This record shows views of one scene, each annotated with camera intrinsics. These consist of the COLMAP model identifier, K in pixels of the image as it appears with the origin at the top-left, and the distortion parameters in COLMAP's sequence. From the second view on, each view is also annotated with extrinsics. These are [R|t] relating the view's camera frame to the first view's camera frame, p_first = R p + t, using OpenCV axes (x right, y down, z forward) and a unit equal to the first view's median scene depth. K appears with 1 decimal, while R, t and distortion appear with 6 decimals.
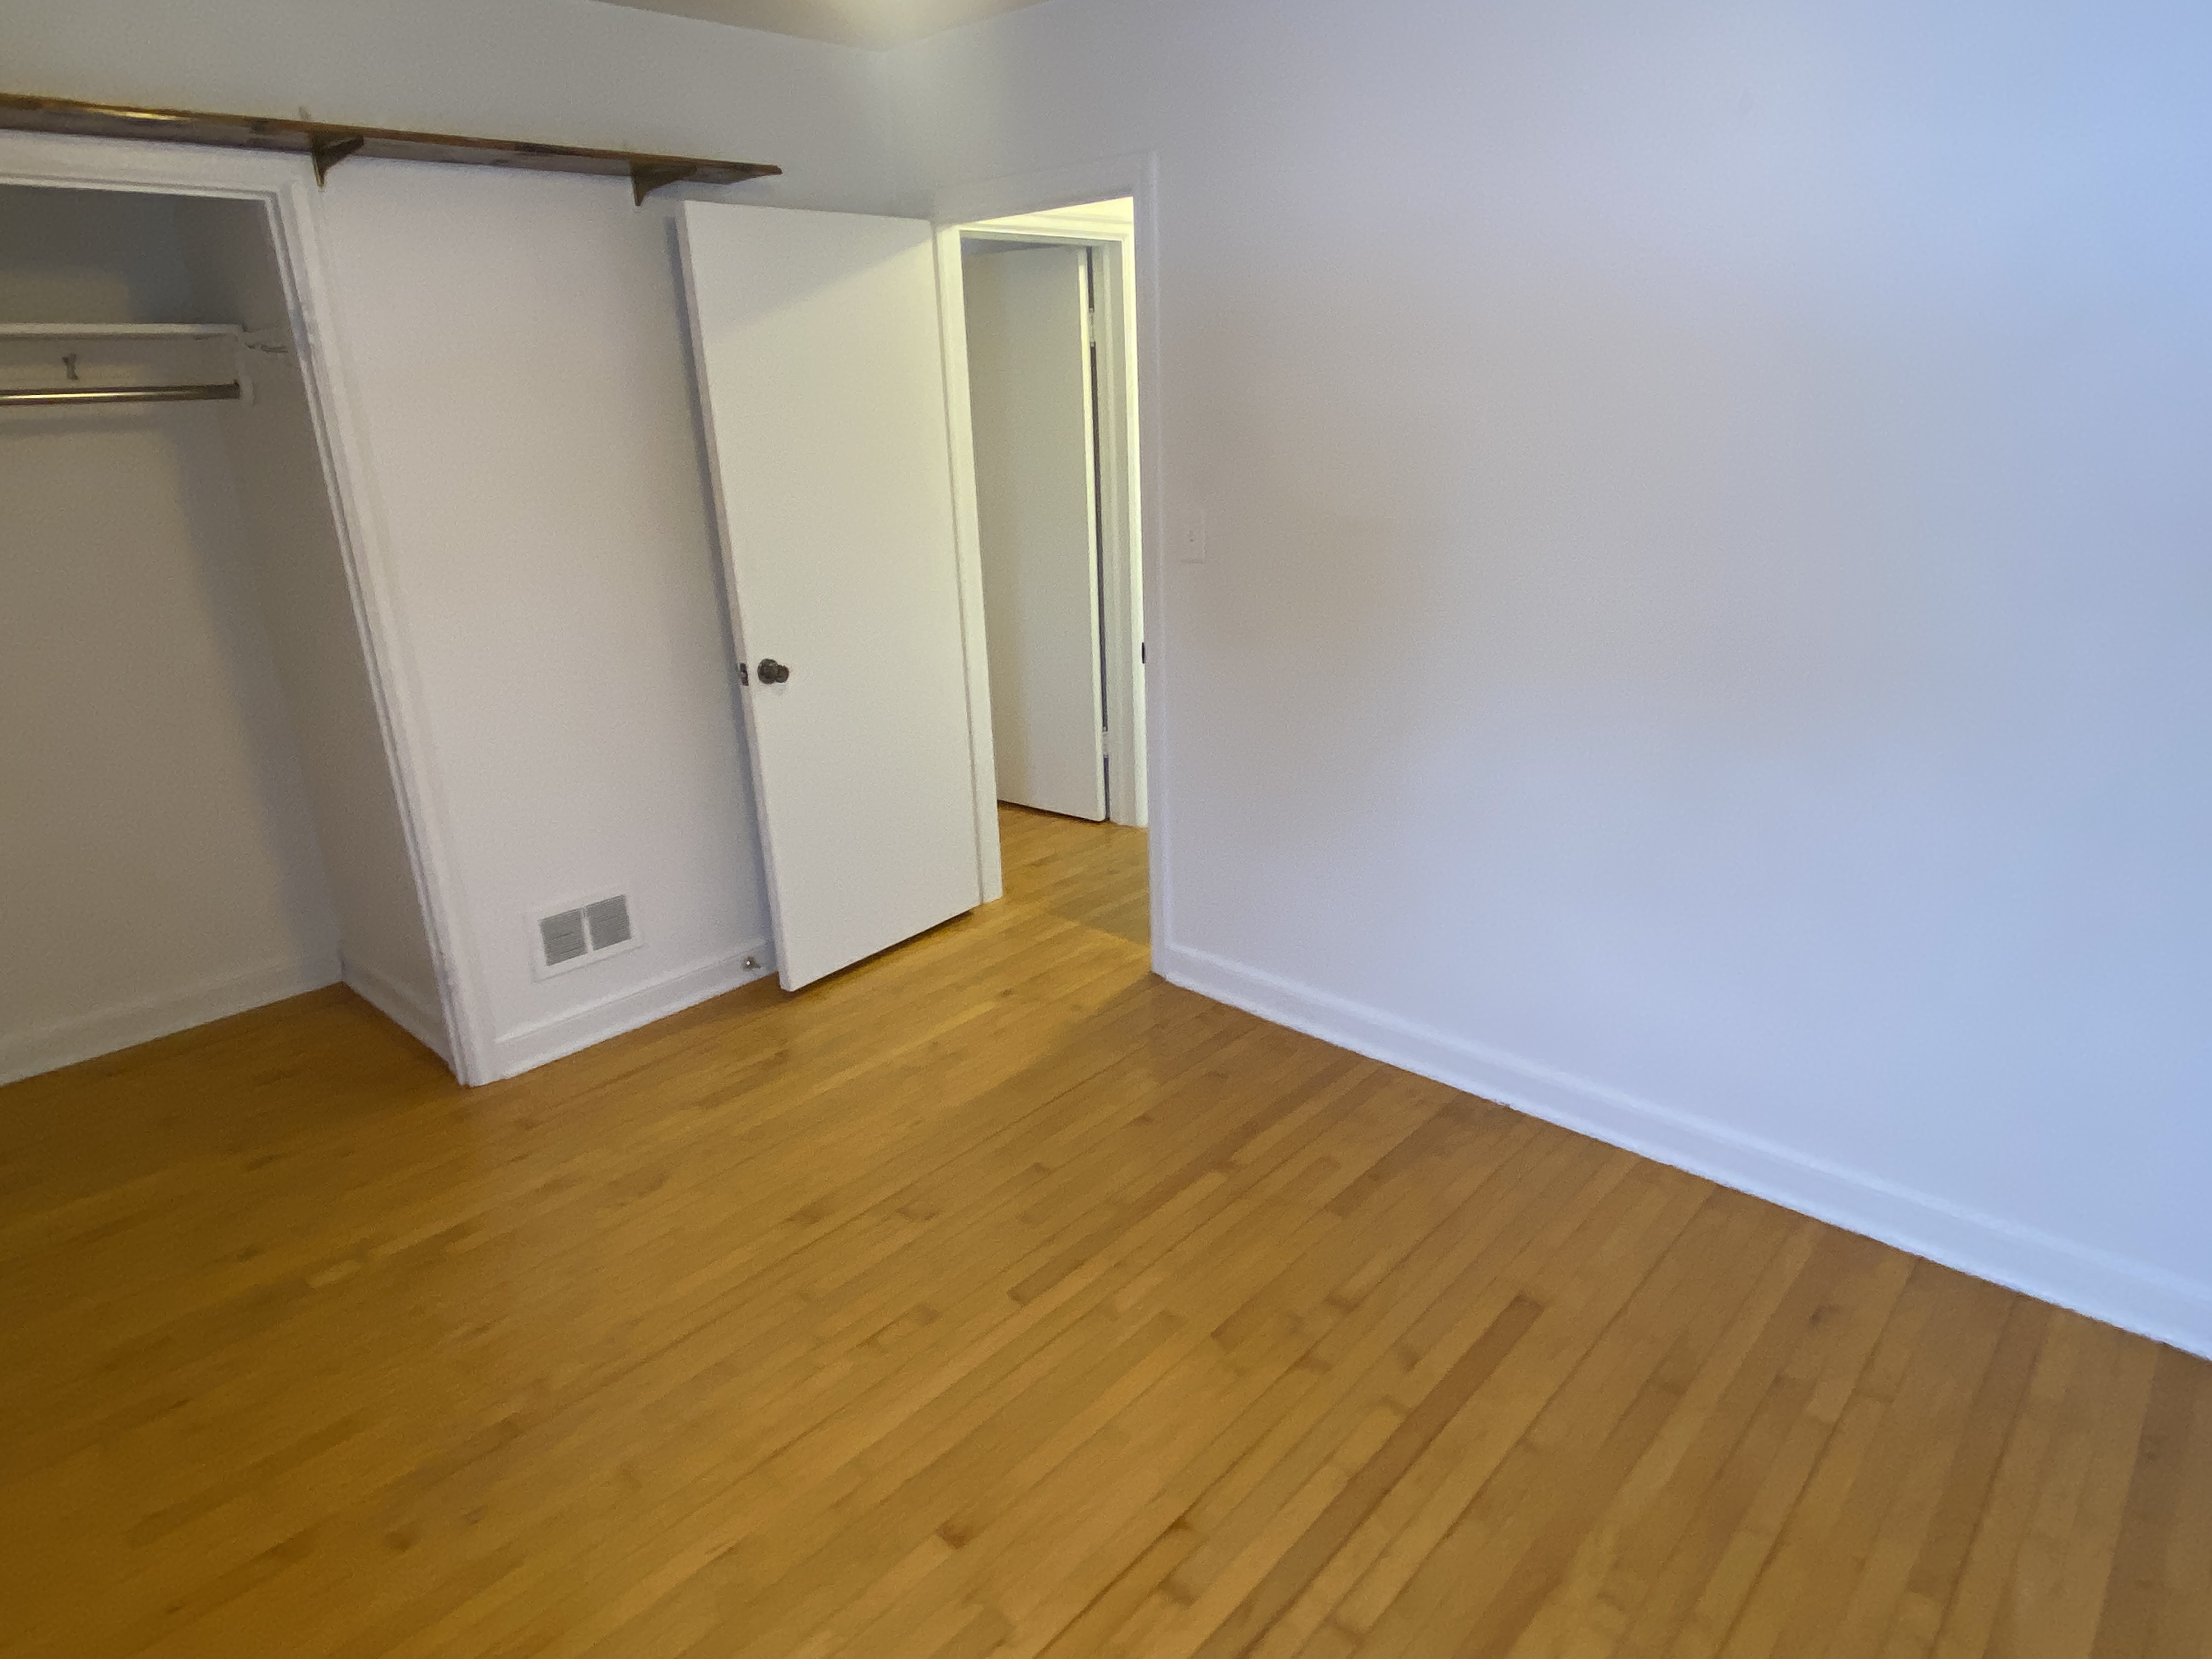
lens RADIAL K [[1302.6, 0, 1099.6], [0, 1302.6, 821.2], [0, 0, 1]] dist [0.070975, -0.073553]
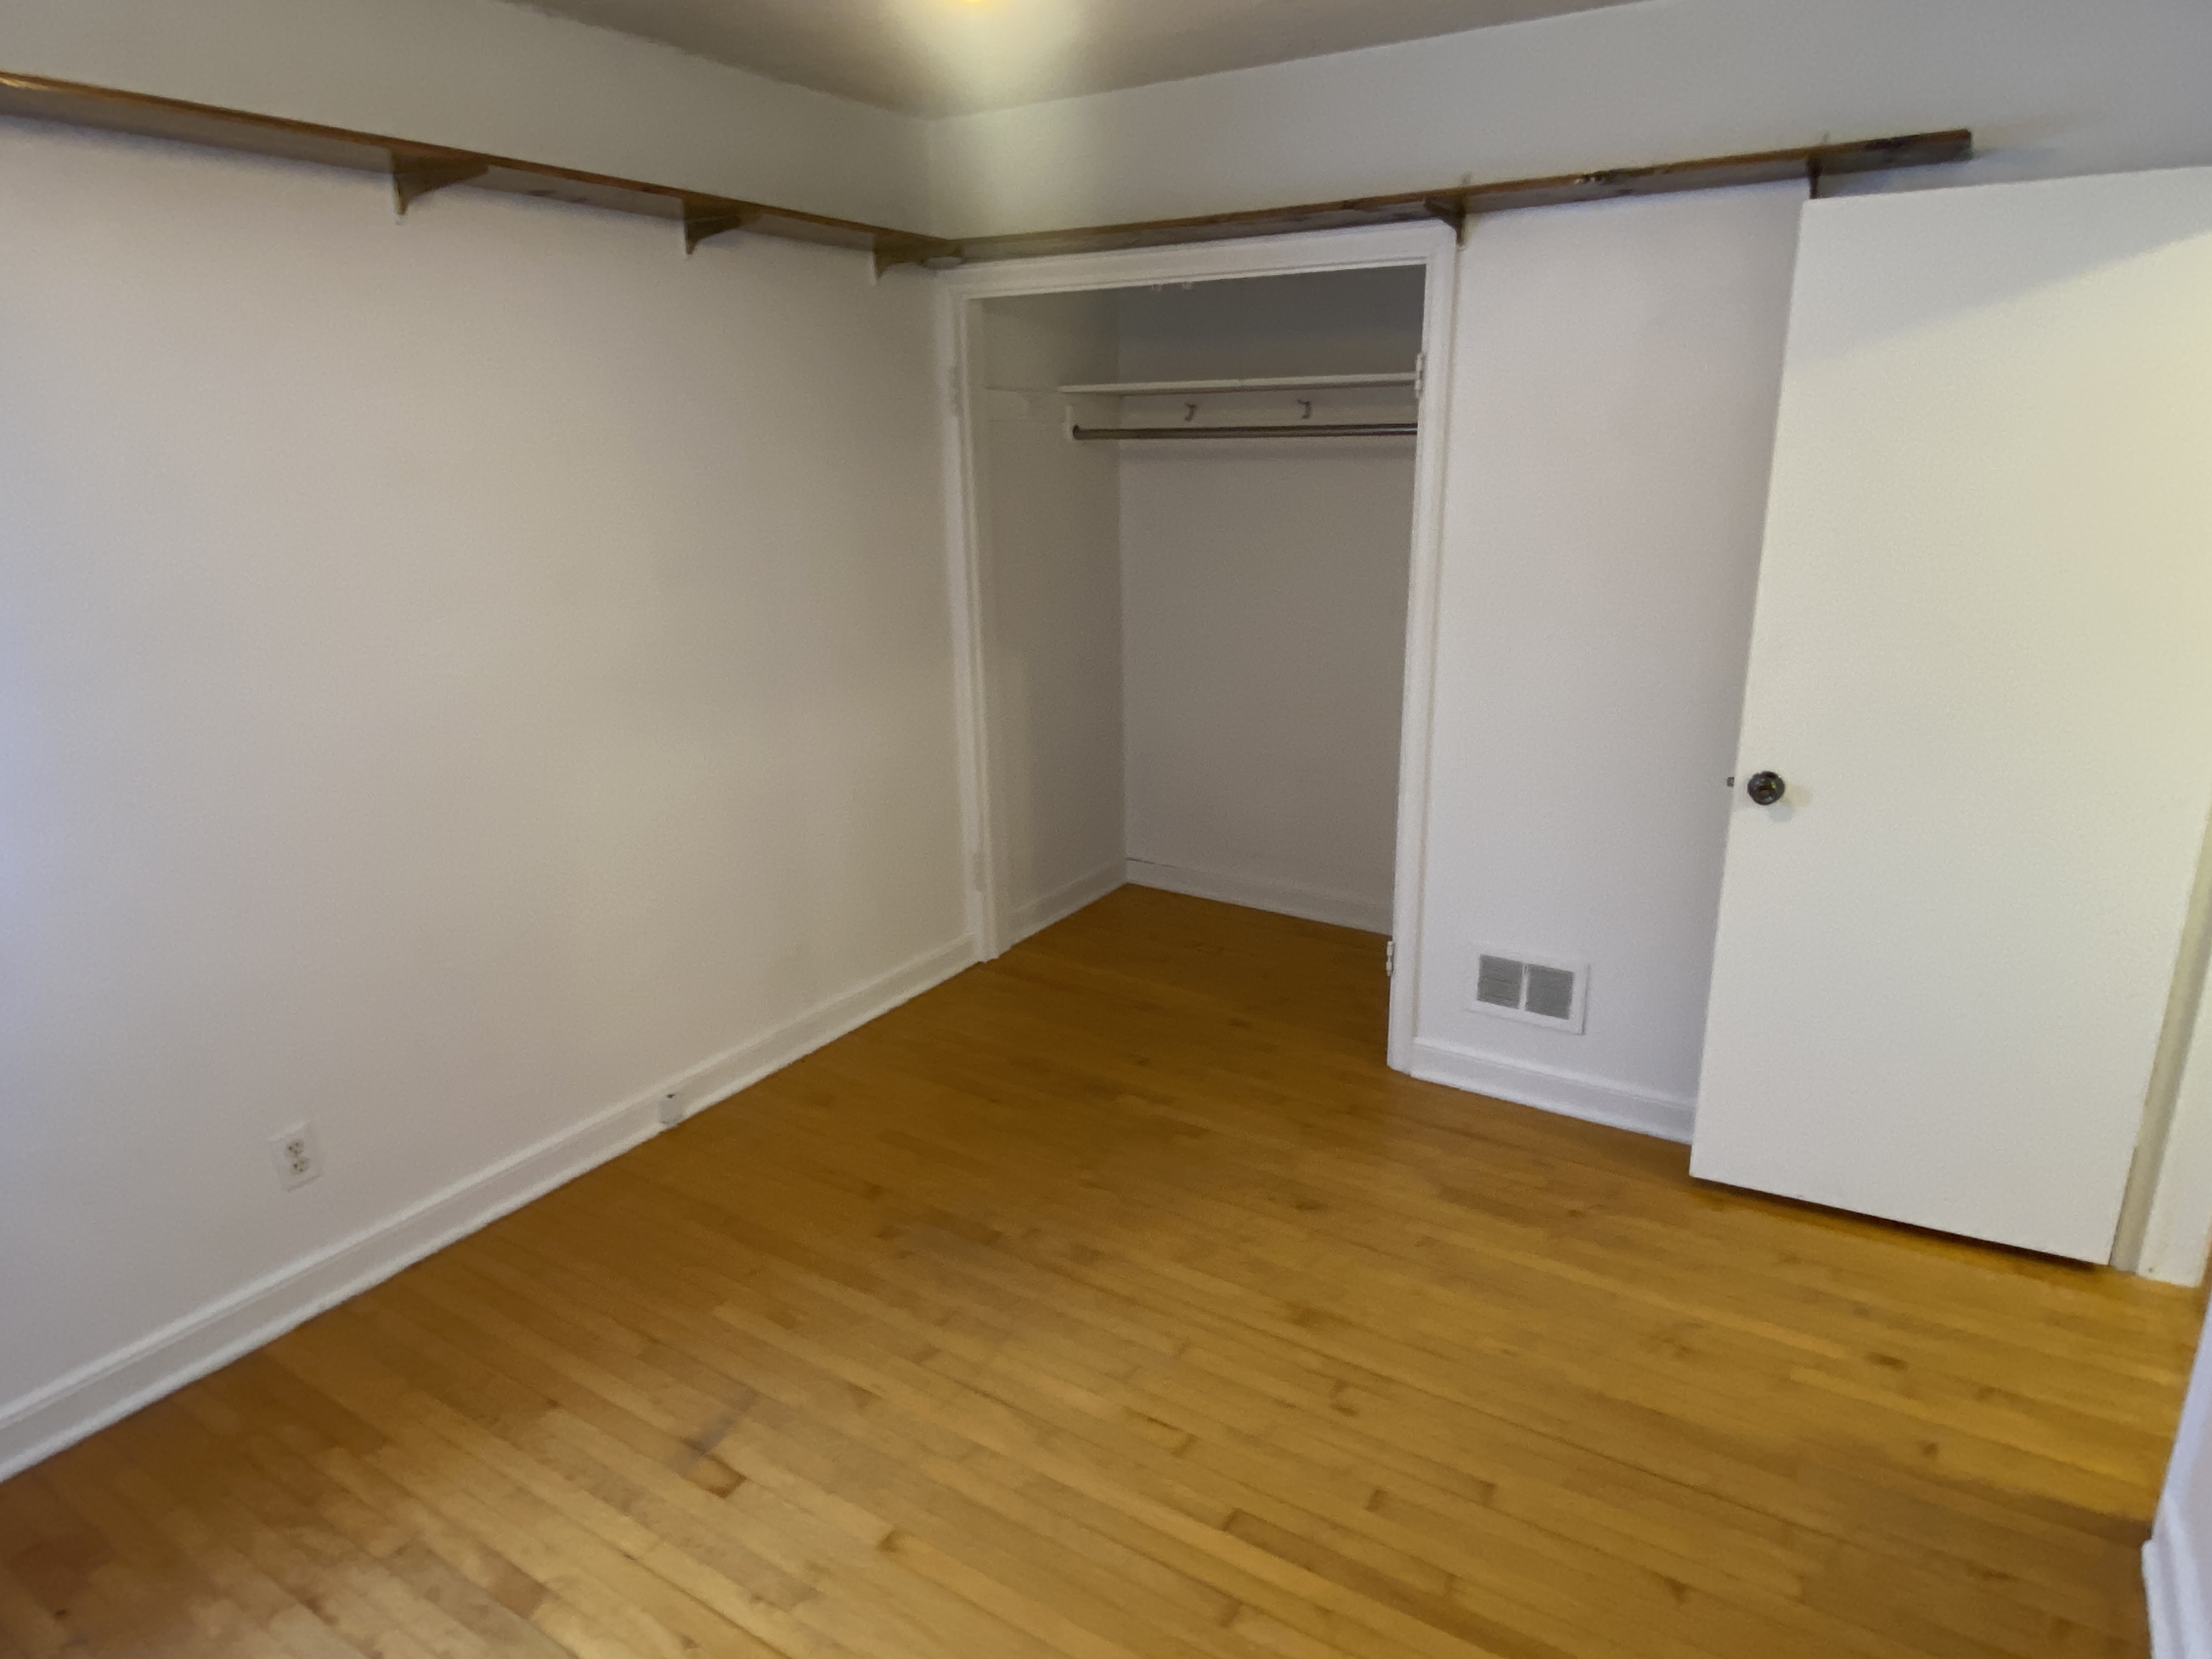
lens RADIAL K [[1302.6, 0, 1099.6], [0, 1302.6, 821.2], [0, 0, 1]] dist [0.070975, -0.073553]
pose [[0.194903, 0.299410, -0.934006, 0.498020], [-0.313845, 0.921239, 0.229826, -0.184658], [0.929255, 0.248339, 0.273520, 0.507238]]
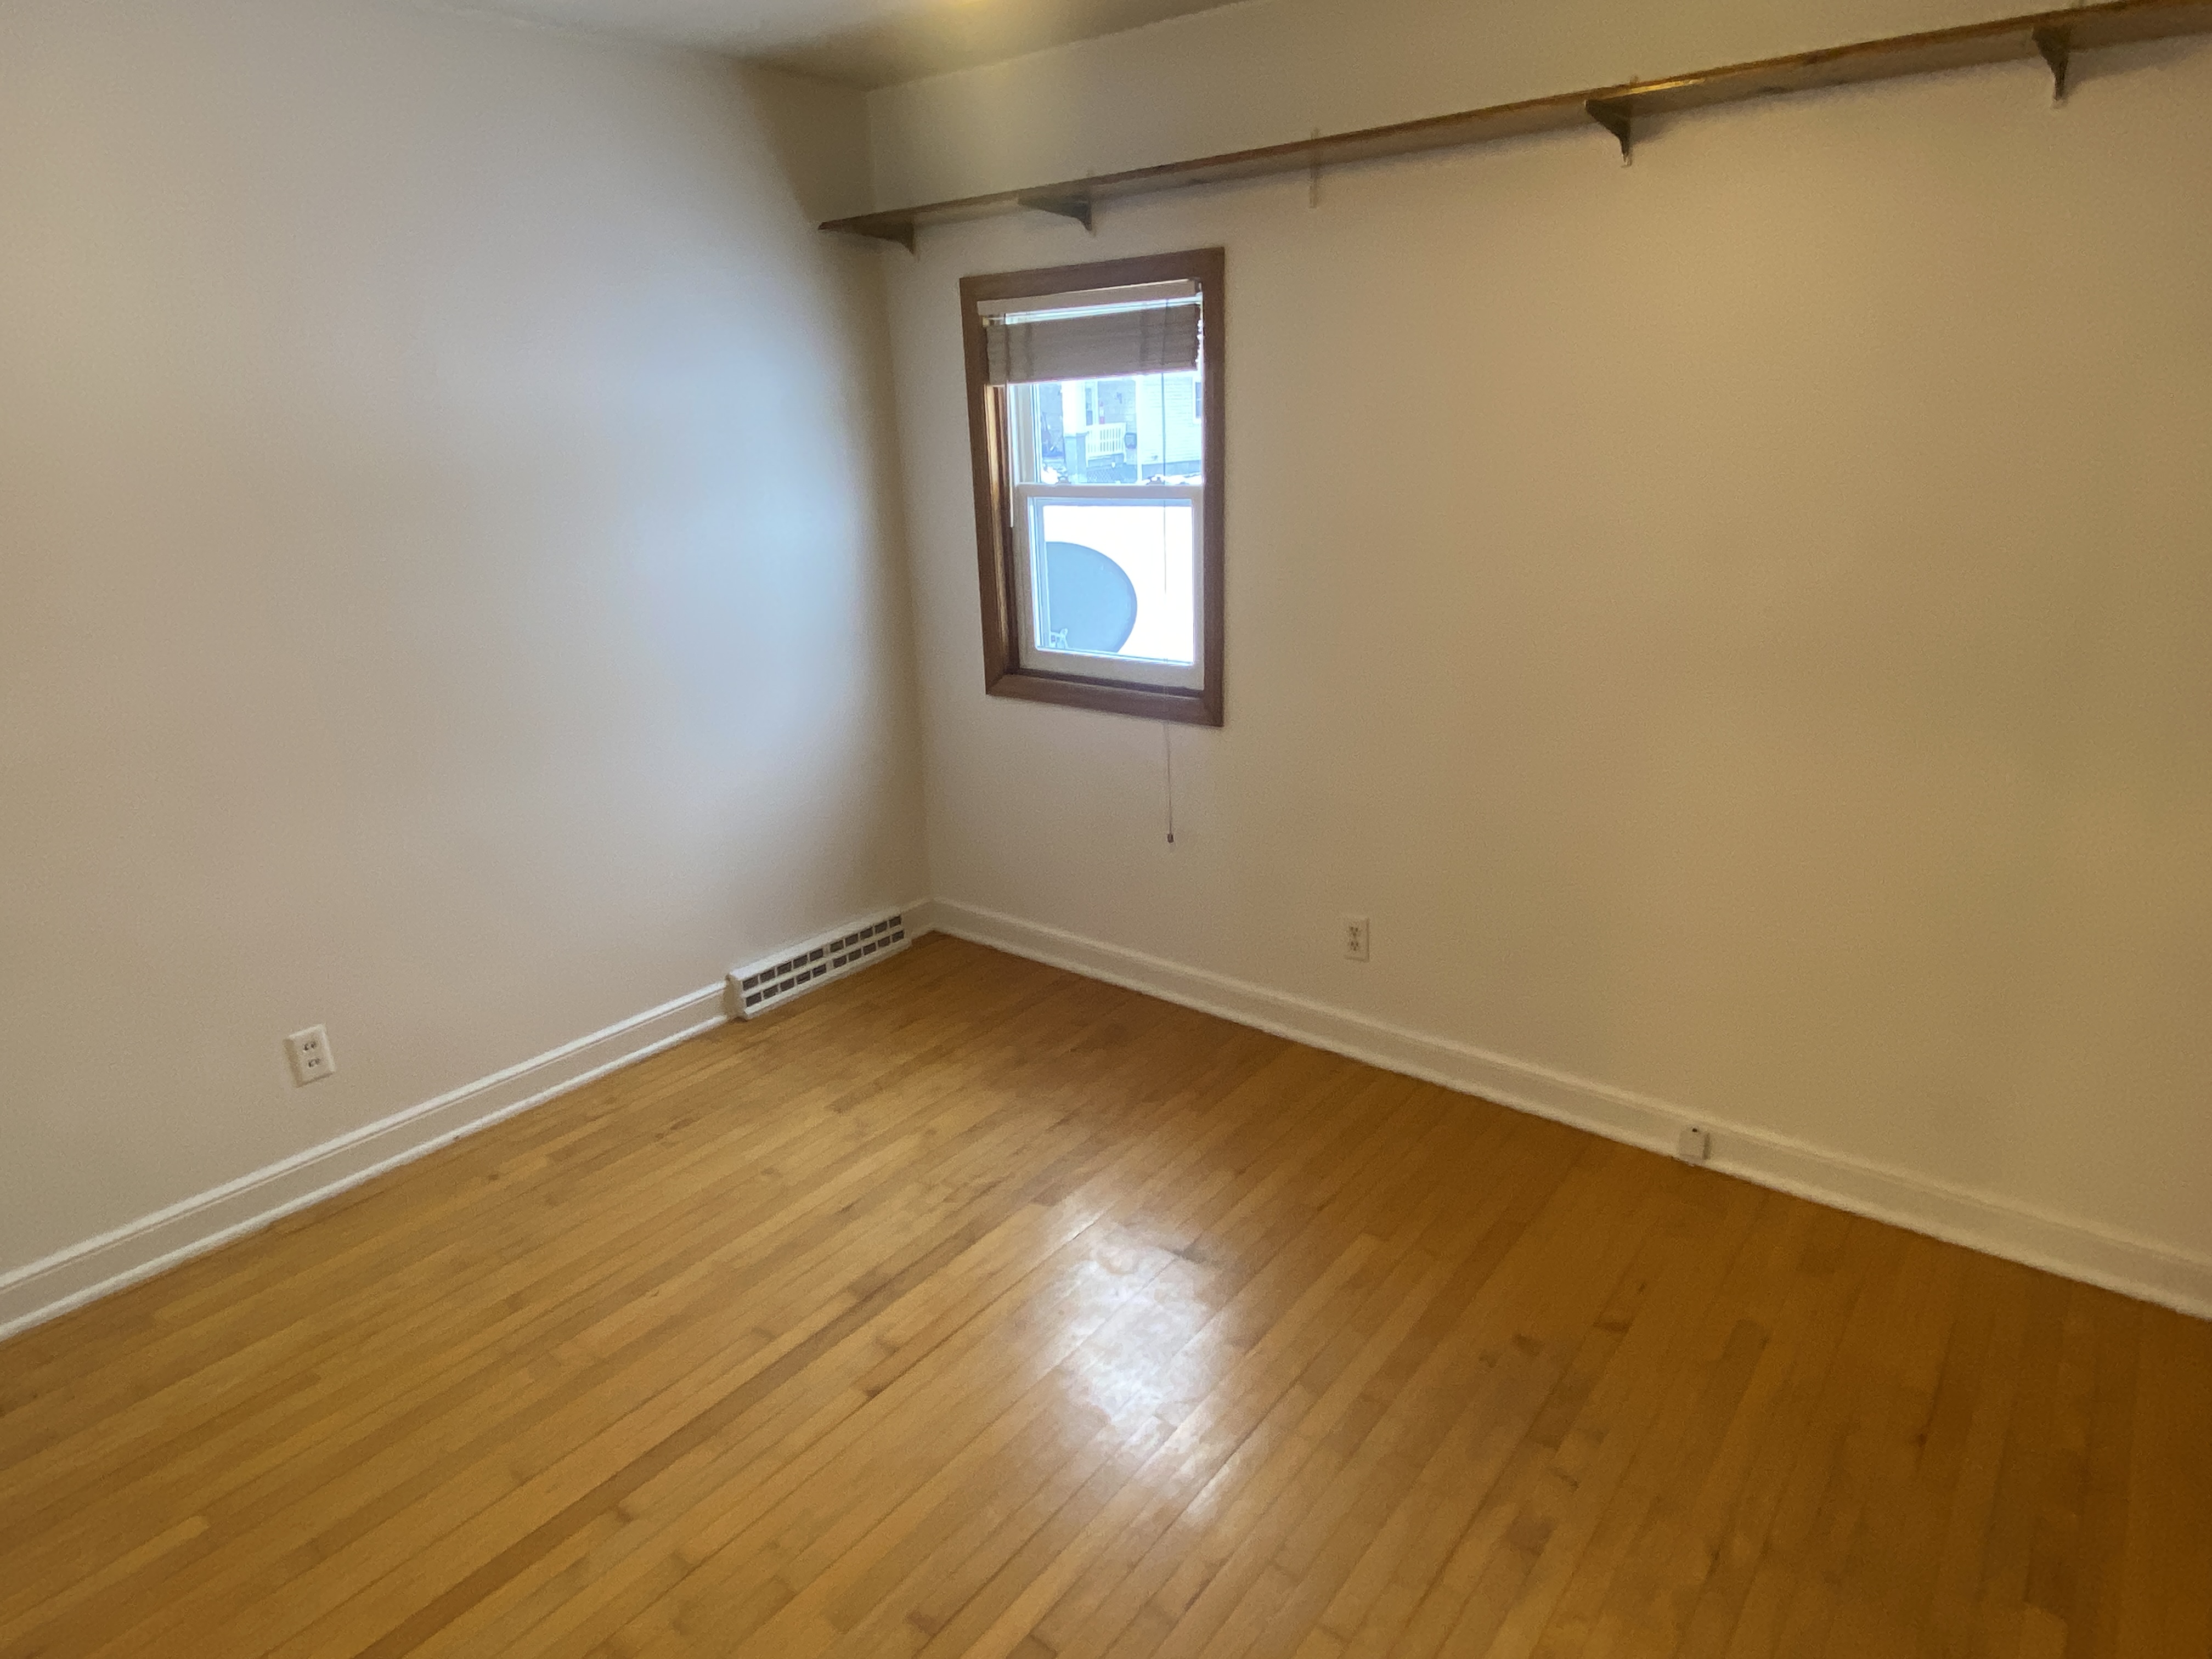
lens RADIAL K [[1302.6, 0, 1099.6], [0, 1302.6, 821.2], [0, 0, 1]] dist [0.070975, -0.073553]
pose [[-0.994586, 0.090497, -0.051070, -0.087036], [0.042753, 0.804317, 0.592660, -0.389378], [0.094710, 0.587269, -0.803832, 1.157293]]
